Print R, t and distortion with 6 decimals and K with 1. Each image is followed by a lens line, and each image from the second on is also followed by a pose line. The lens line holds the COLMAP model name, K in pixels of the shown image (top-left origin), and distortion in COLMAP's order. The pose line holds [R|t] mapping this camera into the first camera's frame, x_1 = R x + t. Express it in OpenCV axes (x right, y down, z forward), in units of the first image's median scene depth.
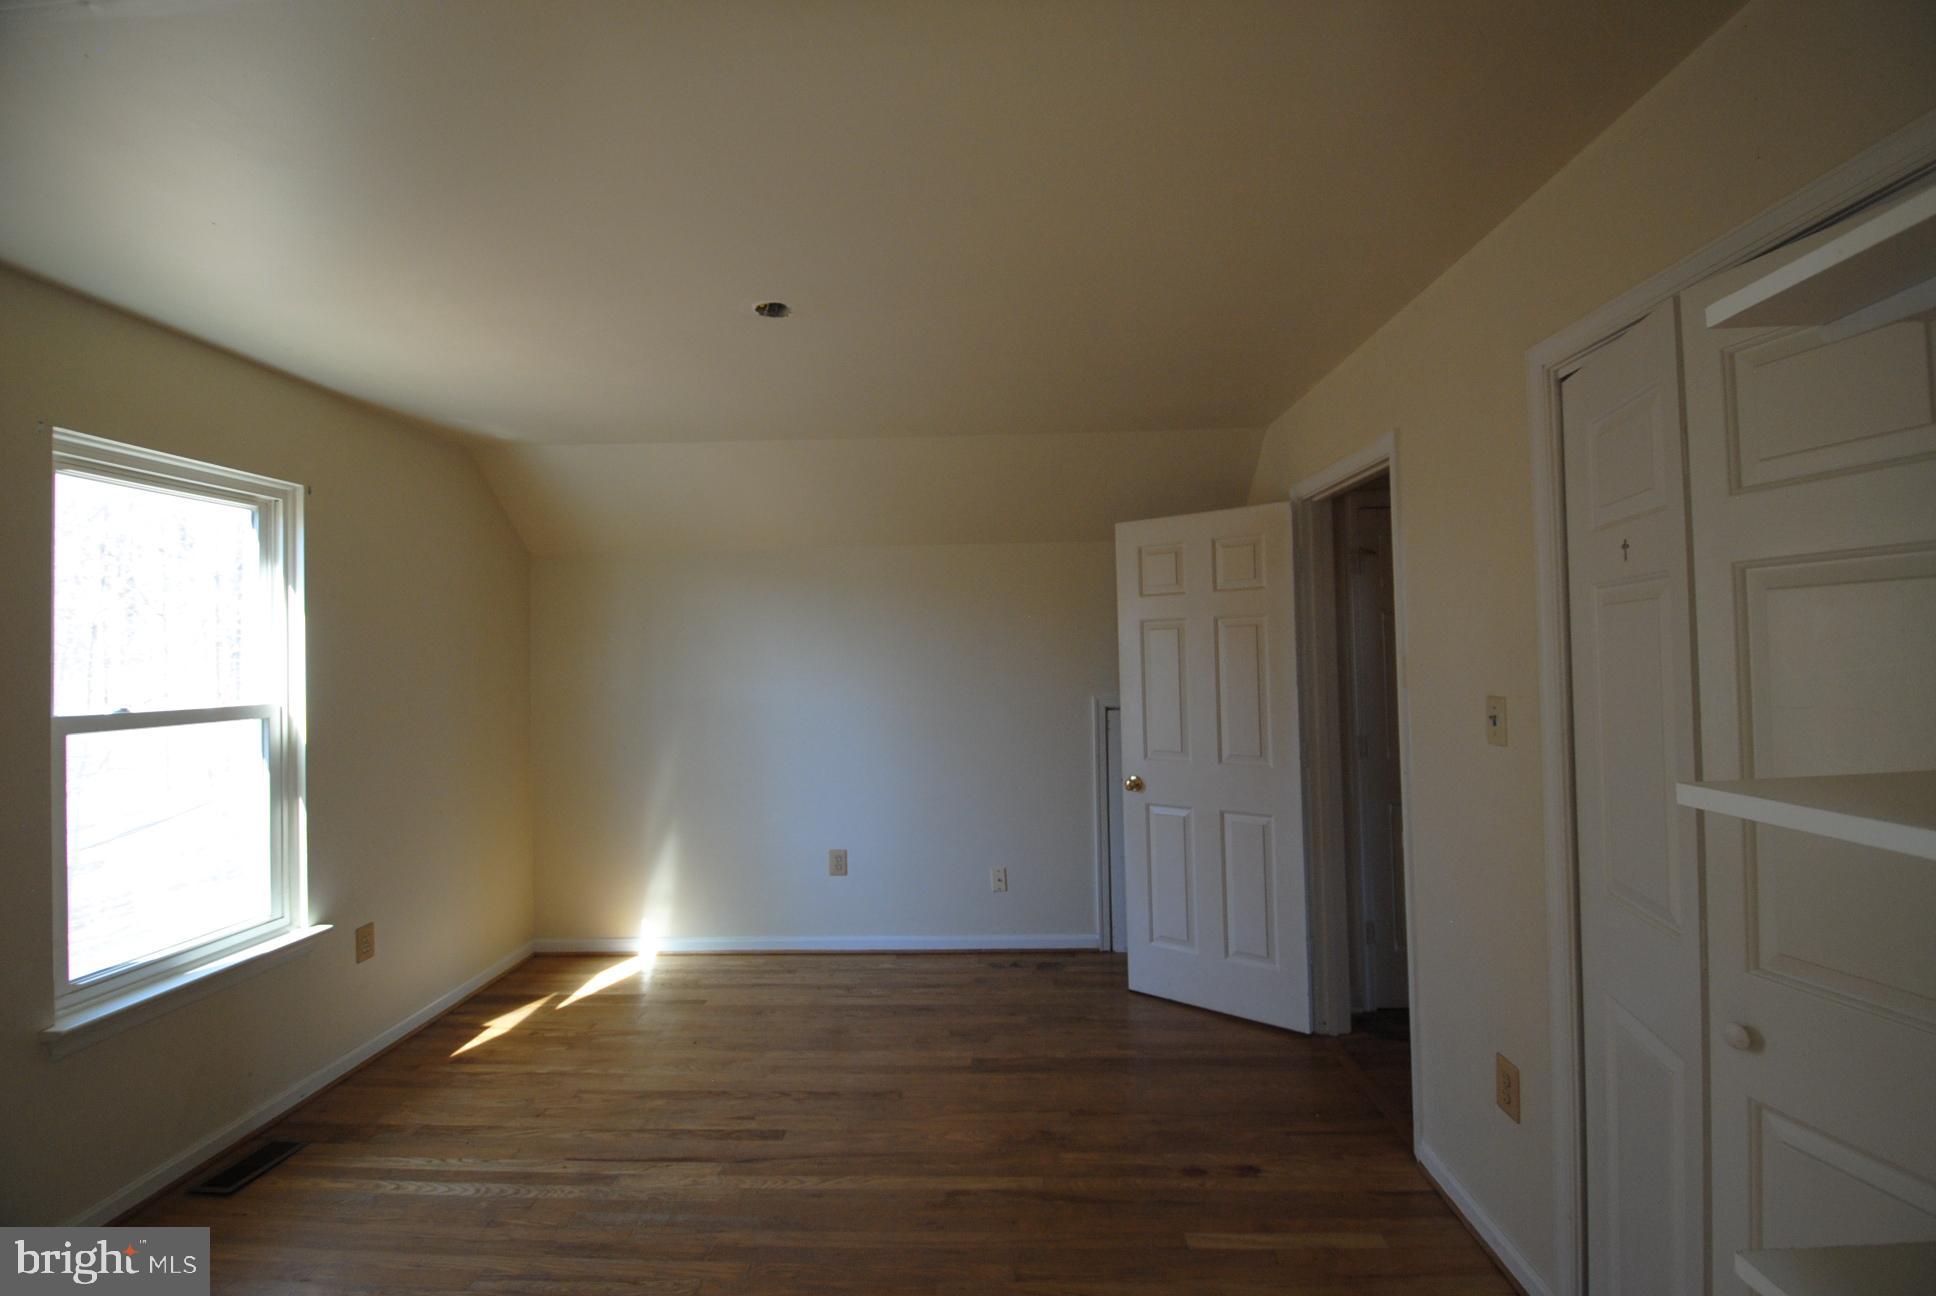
lens RADIAL K [[849.0, 0, 981.7], [0, 849.0, 635.4], [0, 0, 1]] dist [0.023940, -0.028328]
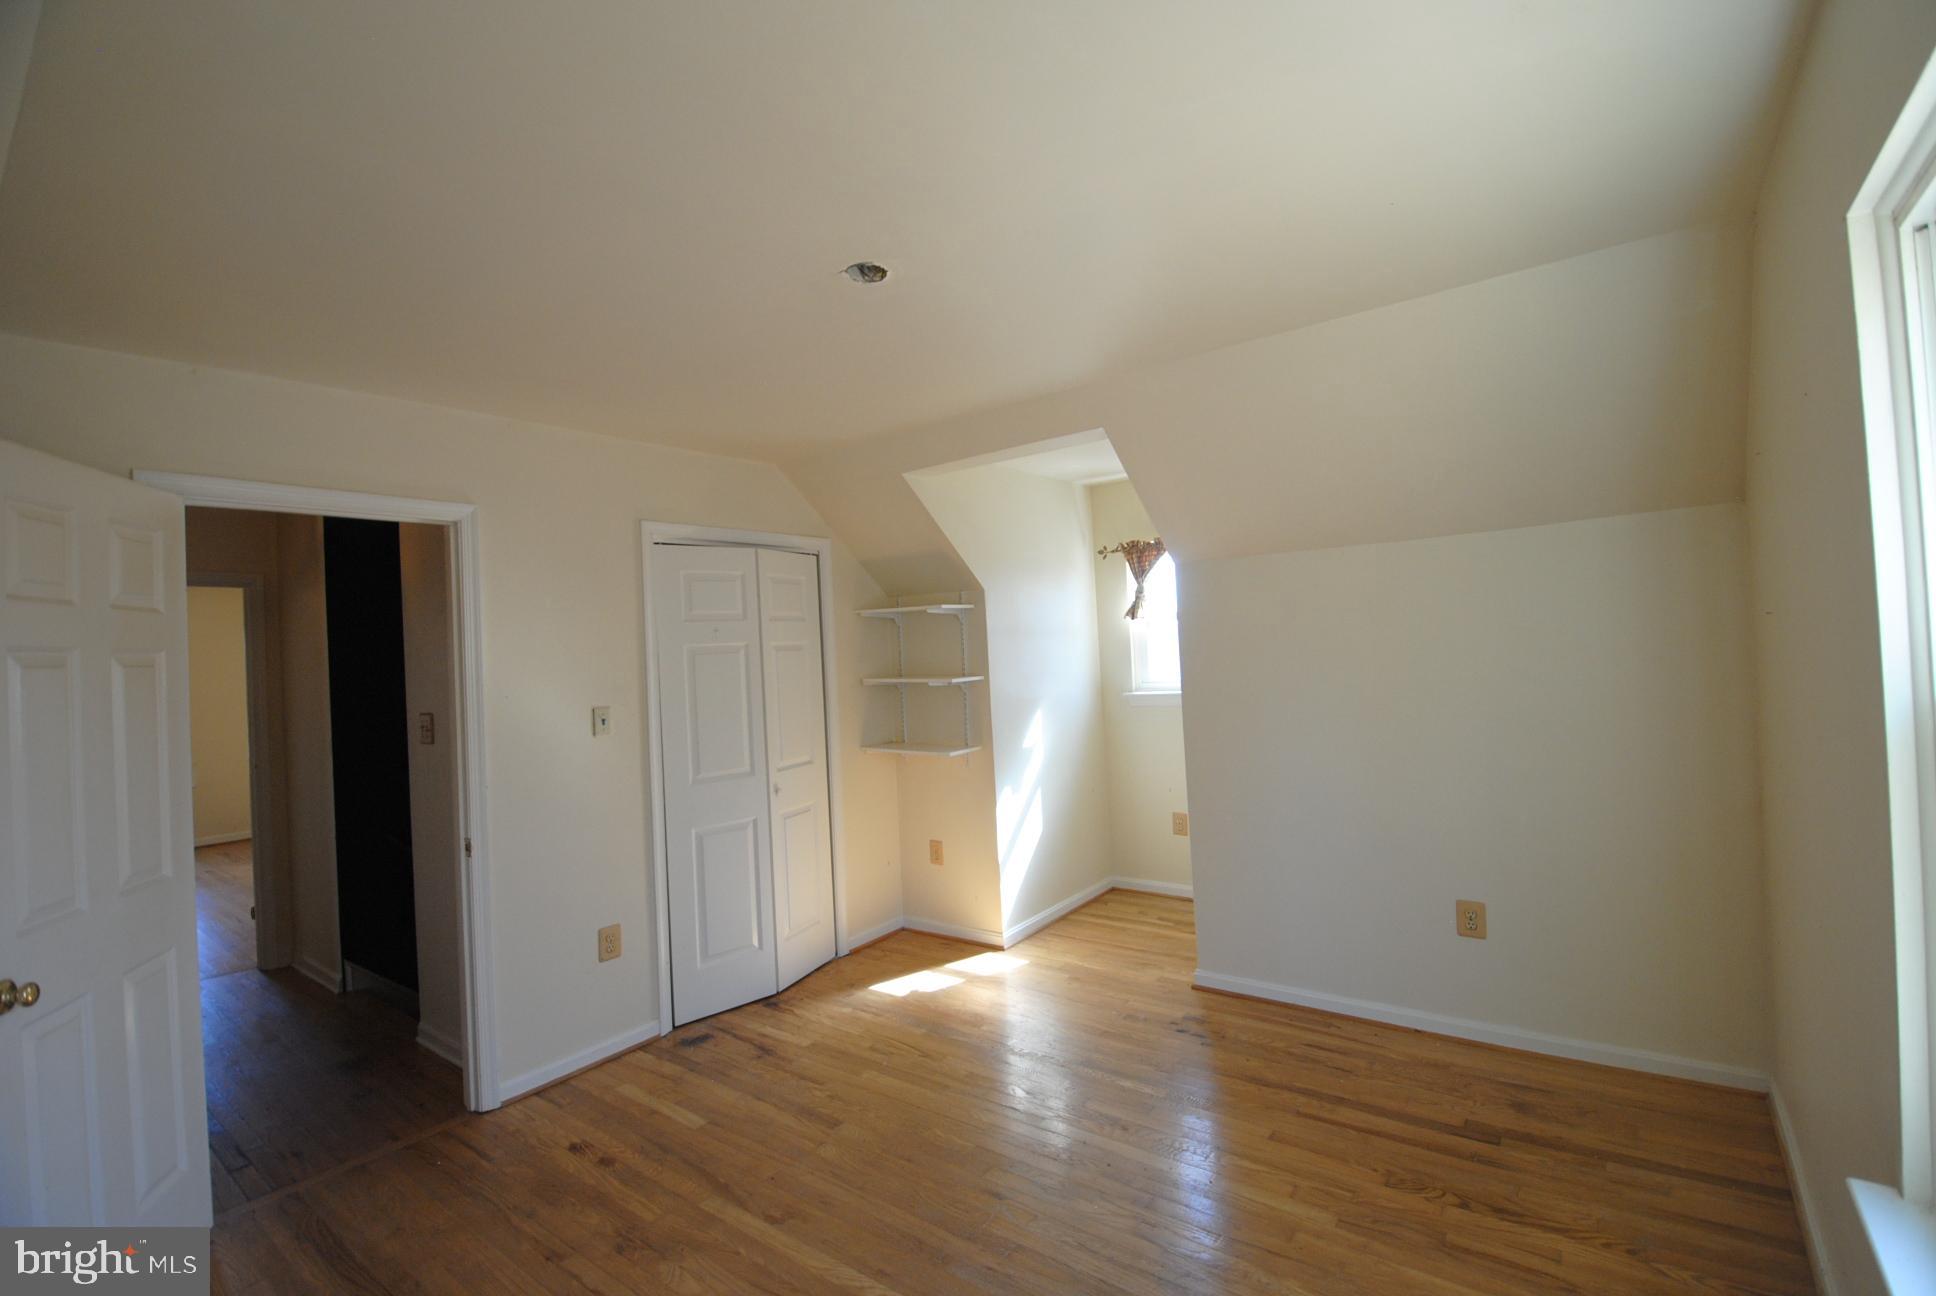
lens RADIAL K [[849.0, 0, 981.7], [0, 849.0, 635.4], [0, 0, 1]] dist [0.023940, -0.028328]
pose [[-0.816905, 0.072992, 0.572136, -0.754969], [0.054305, 0.997287, -0.049694, 0.042025], [-0.574211, -0.009525, -0.818652, 1.517294]]
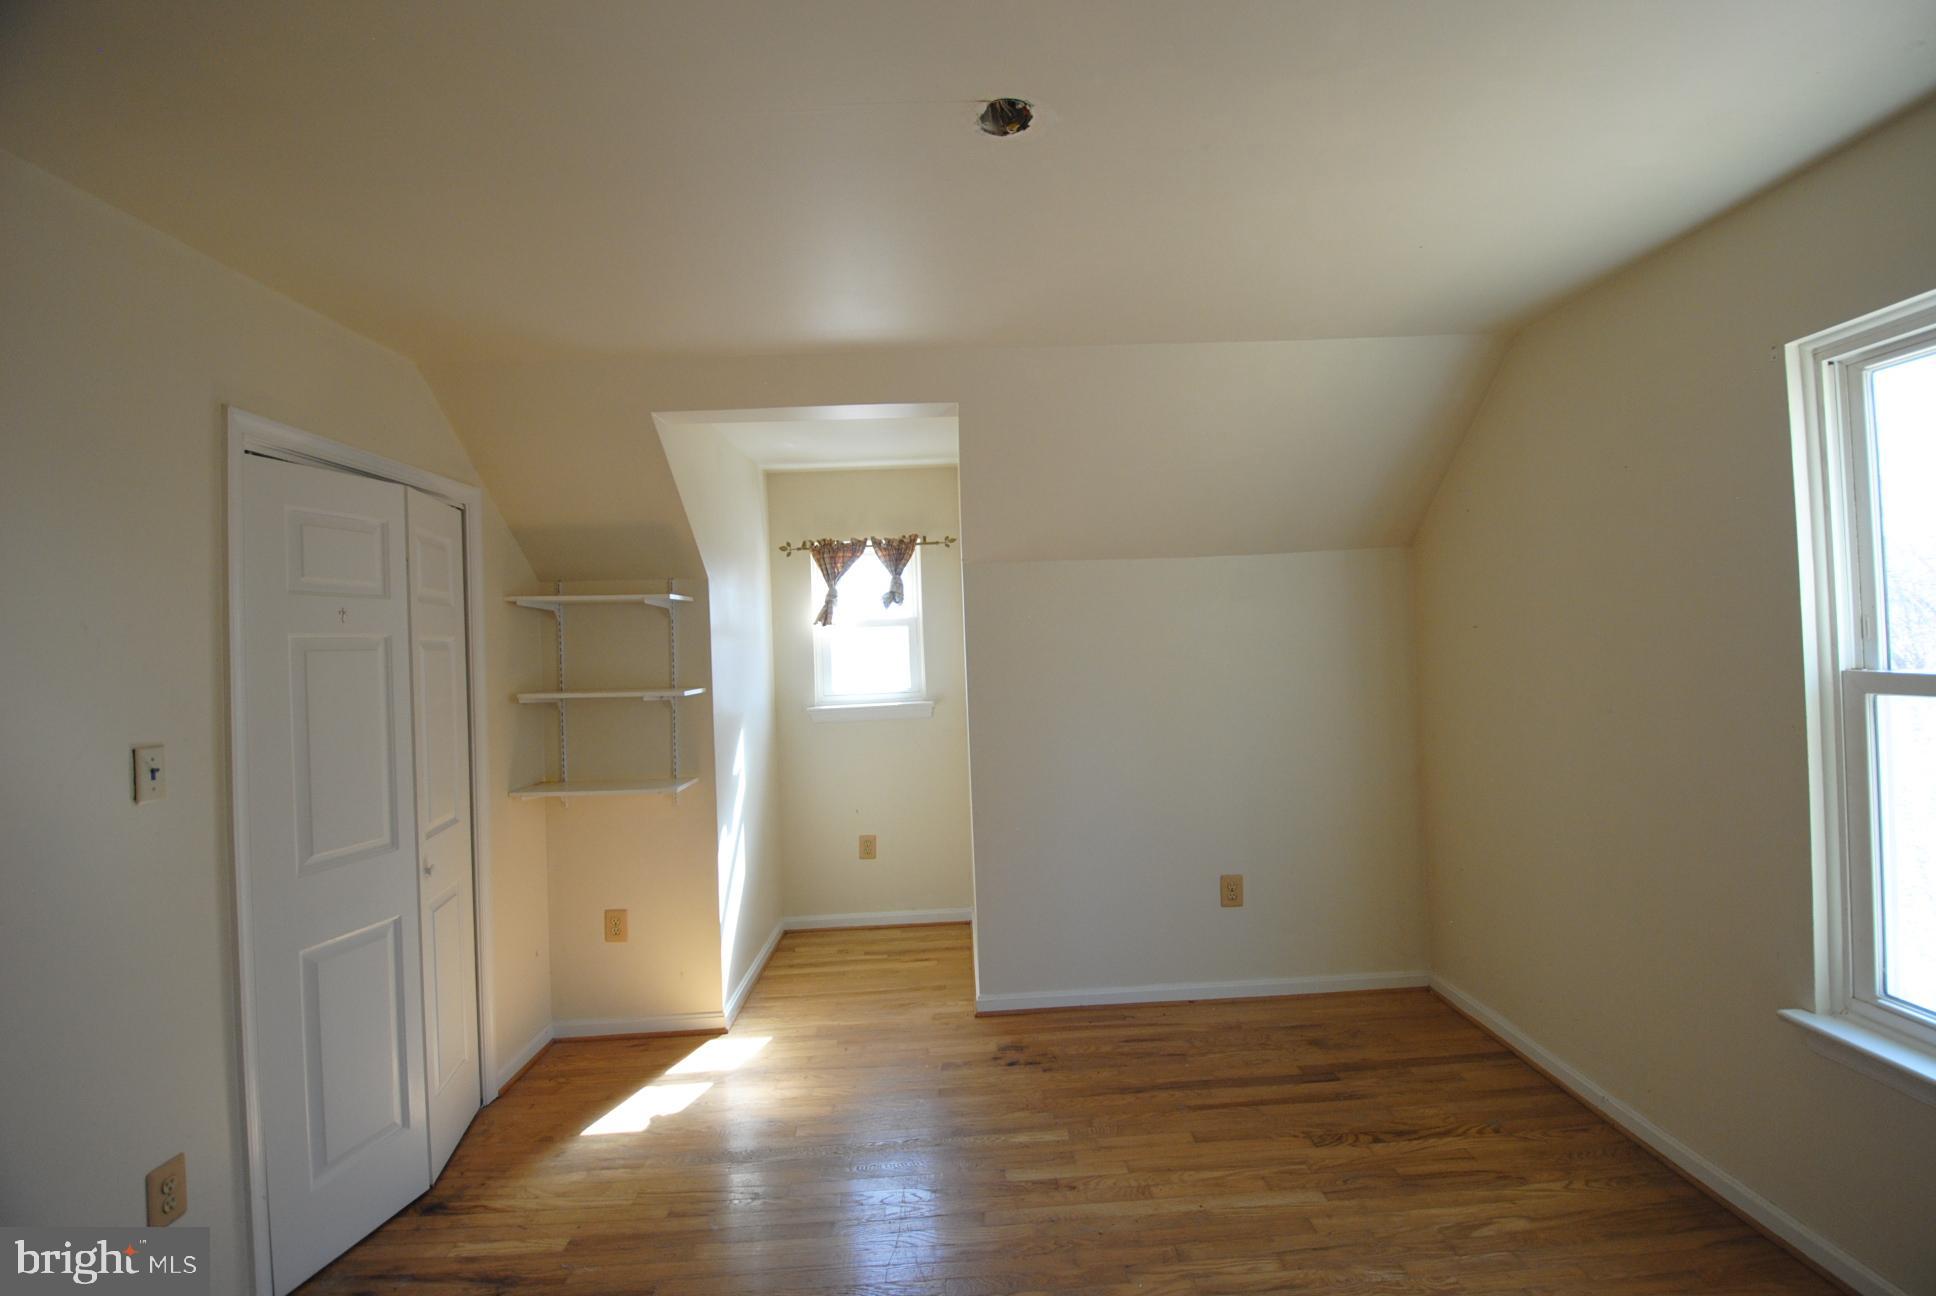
lens RADIAL K [[849.0, 0, 981.7], [0, 849.0, 635.4], [0, 0, 1]] dist [0.023940, -0.028328]
pose [[-0.996175, 0.058623, -0.064802, -0.148519], [0.061096, 0.997451, -0.036851, 0.032659], [0.062477, -0.040669, -0.997217, 1.498094]]
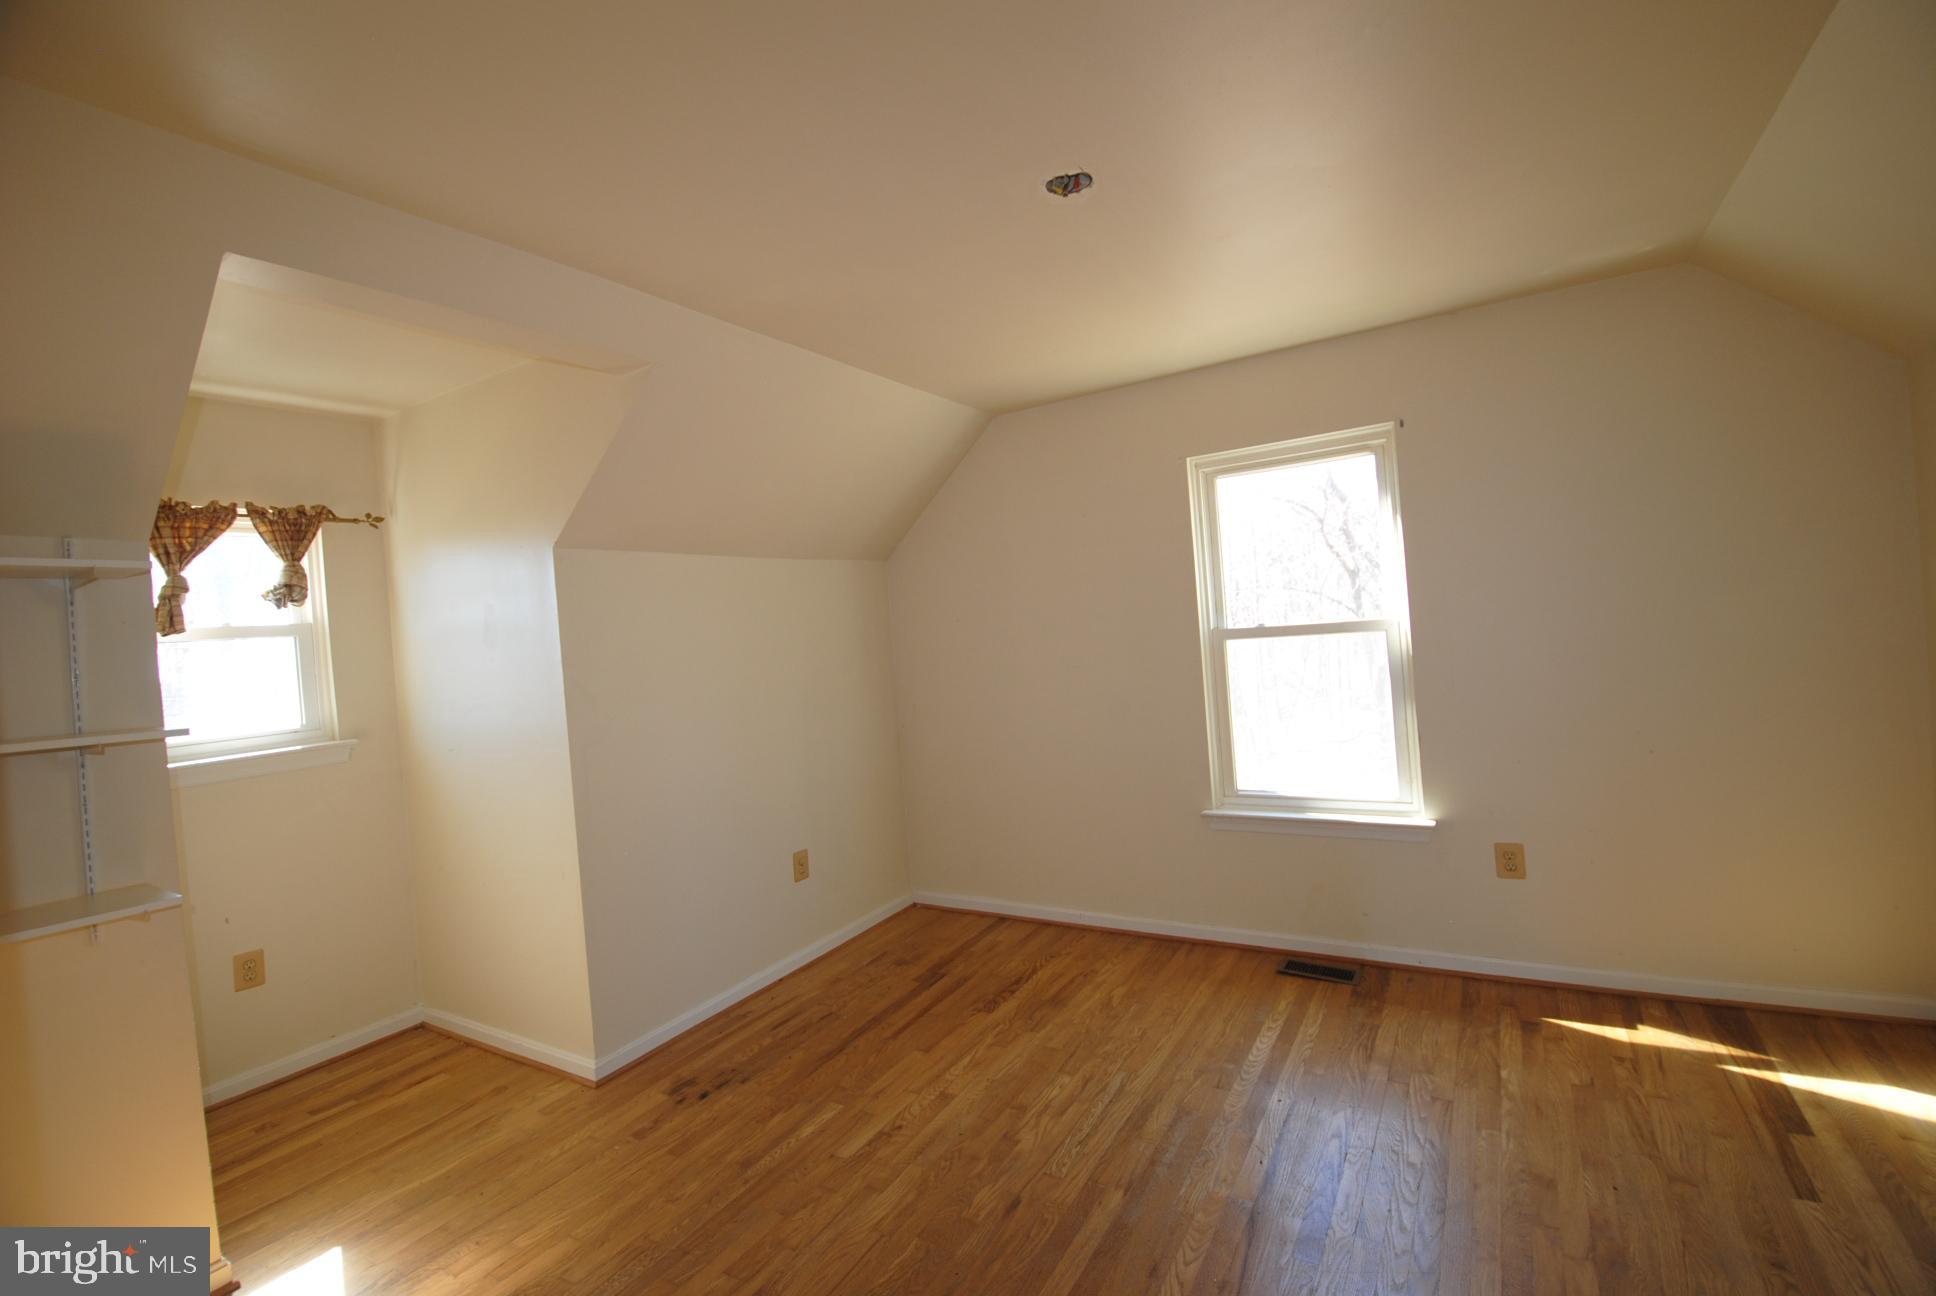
lens RADIAL K [[849.0, 0, 981.7], [0, 849.0, 635.4], [0, 0, 1]] dist [0.023940, -0.028328]
pose [[-0.482065, 0.068078, -0.873487, 0.497689], [0.108941, 0.993897, 0.017340, 0.024288], [0.869336, -0.086800, -0.486539, 1.183287]]
